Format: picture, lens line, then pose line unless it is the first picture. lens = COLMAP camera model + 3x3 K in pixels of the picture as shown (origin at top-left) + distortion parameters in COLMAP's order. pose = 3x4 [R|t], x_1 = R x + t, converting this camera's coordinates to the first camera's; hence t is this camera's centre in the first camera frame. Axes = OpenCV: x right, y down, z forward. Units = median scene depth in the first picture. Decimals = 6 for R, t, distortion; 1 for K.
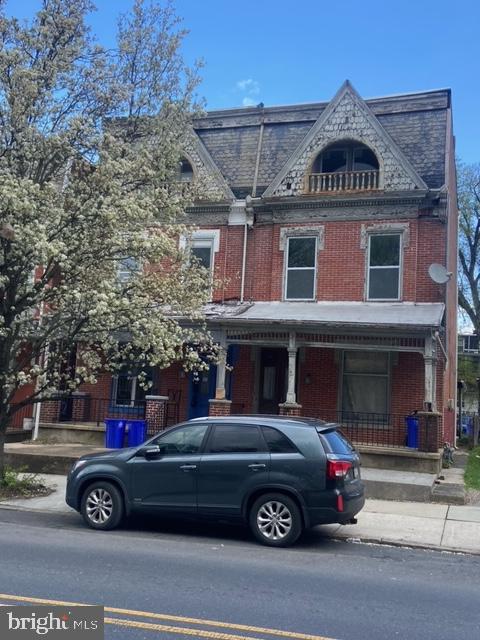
lens RADIAL K [[694.9, 0, 245.9], [0, 694.9, 313.0], [0, 0, 1]] dist [0.104956, 0.000000]
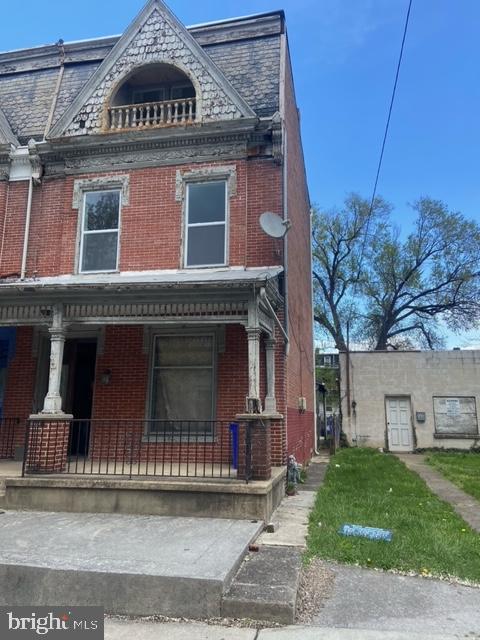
lens RADIAL K [[484.5, 0, 243.6], [0, 484.5, 318.8], [0, 0, 1]] dist [0.096052, -0.078429]
pose [[0.992355, -0.022260, 0.121393, 0.178662], [0.030406, 0.997378, -0.065676, 0.074856], [-0.119613, 0.068865, 0.990429, 0.499544]]
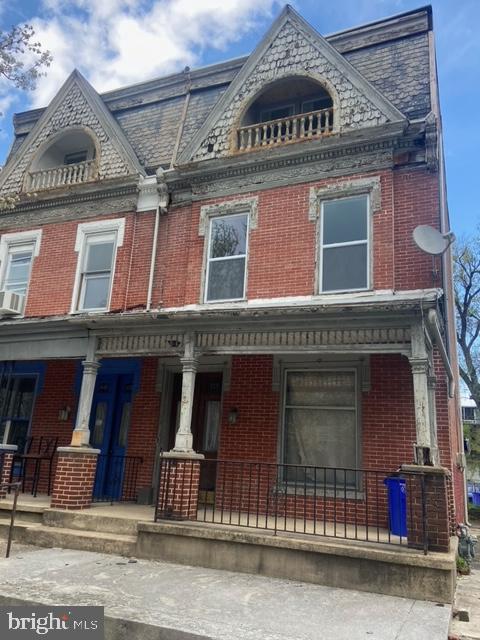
lens RADIAL K [[517.4, 0, 238.2], [0, 517.4, 326.4], [0, 0, 1]] dist [0.106678, -0.073870]
pose [[0.996460, -0.018737, -0.081951, 0.141665], [0.006937, 0.989847, -0.141965, 0.084369], [0.083779, 0.140894, 0.986474, 0.533256]]
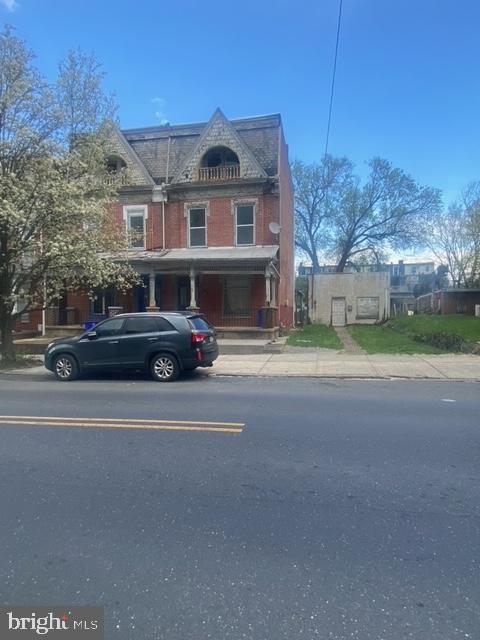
lens RADIAL K [[399.3, 0, 242.5], [0, 399.3, 324.7], [0, 0, 1]] dist [0.056907, -0.007093]
pose [[0.991957, -0.059781, 0.111568, 0.069894], [0.041123, 0.985834, 0.162605, 0.015435], [-0.119708, -0.156709, 0.980363, -0.004161]]
